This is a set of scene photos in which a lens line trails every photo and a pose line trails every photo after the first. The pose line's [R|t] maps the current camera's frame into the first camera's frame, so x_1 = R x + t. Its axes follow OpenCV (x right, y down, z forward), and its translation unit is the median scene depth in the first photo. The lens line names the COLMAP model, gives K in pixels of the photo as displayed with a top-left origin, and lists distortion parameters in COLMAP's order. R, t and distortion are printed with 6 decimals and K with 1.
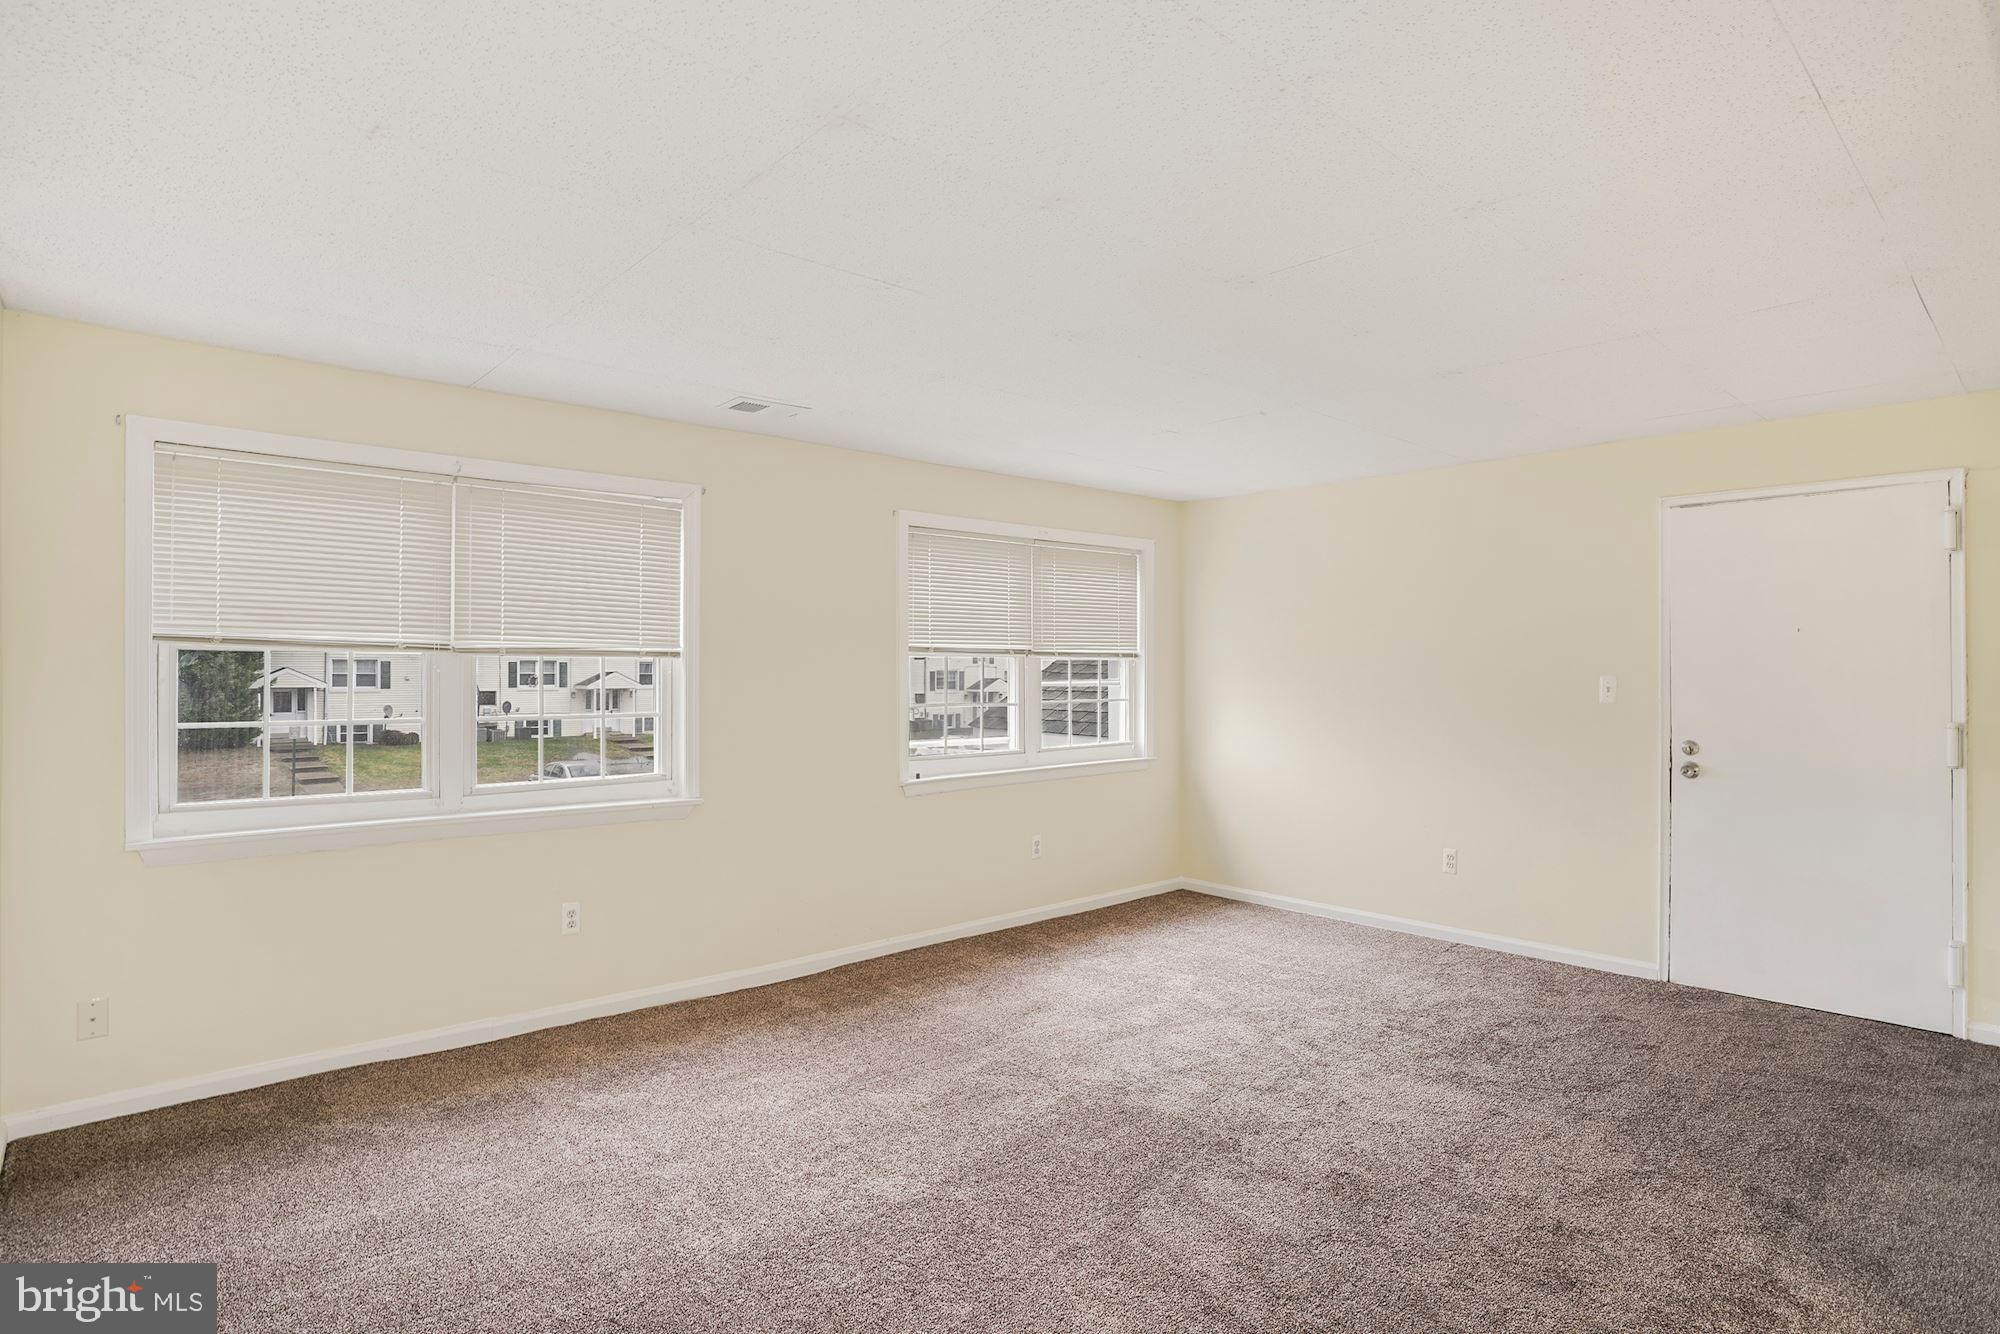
lens RADIAL K [[1035.6, 0, 921.0], [0, 1035.6, 659.0], [0, 0, 1]] dist [-0.043918, 0.006941]
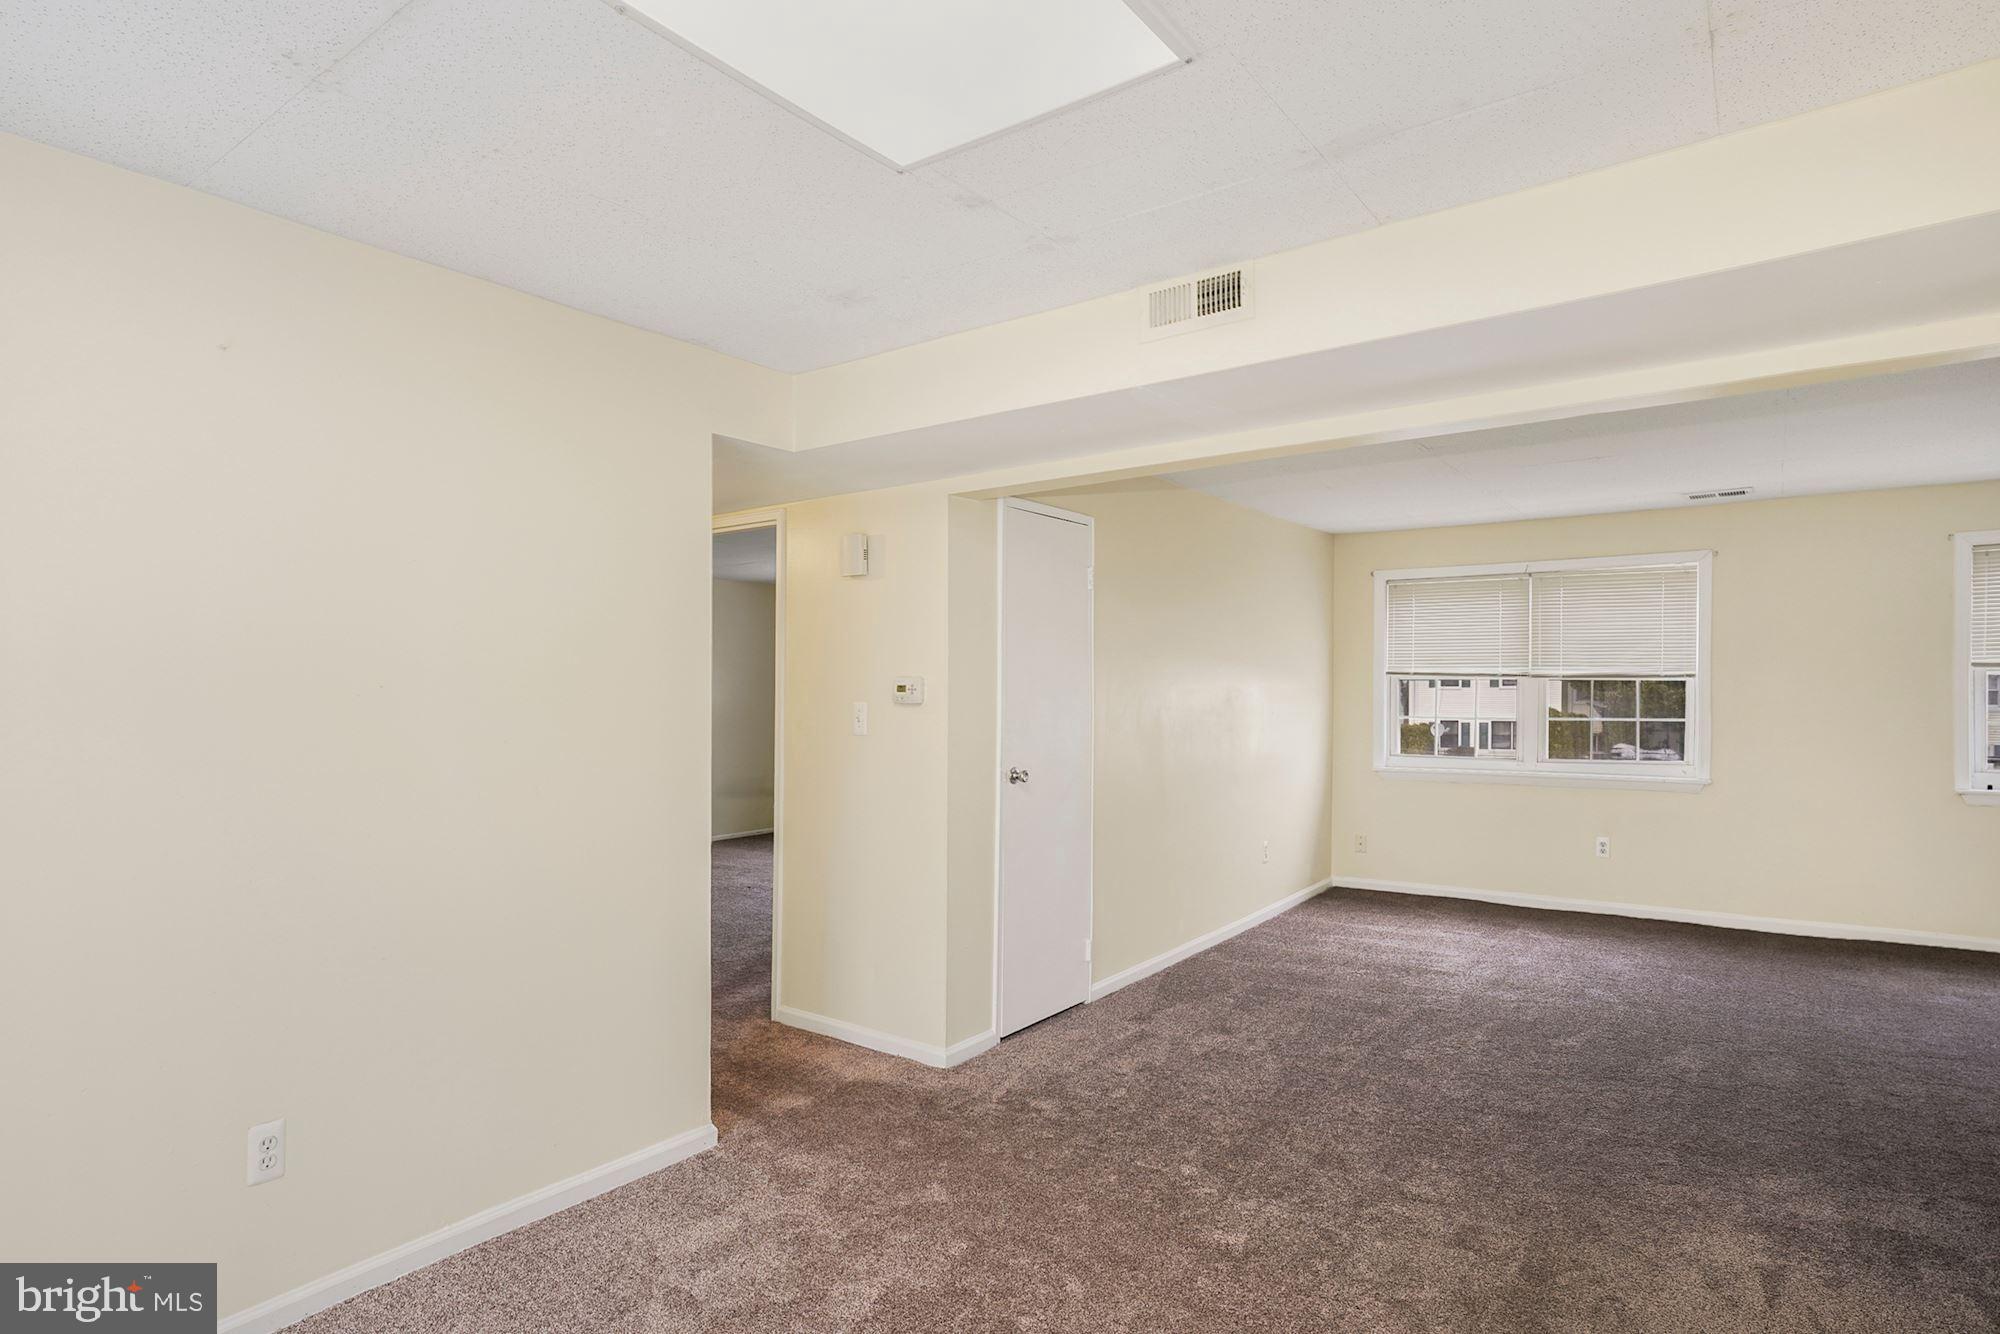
lens RADIAL K [[1072.7, 0, 1019.4], [0, 1072.7, 720.1], [0, 0, 1]] dist [-0.007797, 0.000196]
pose [[0.210758, 0.020839, -0.977316, 1.002333], [0.013835, 0.999609, 0.024297, 0.008711], [0.977440, -0.018642, 0.210387, -0.187400]]
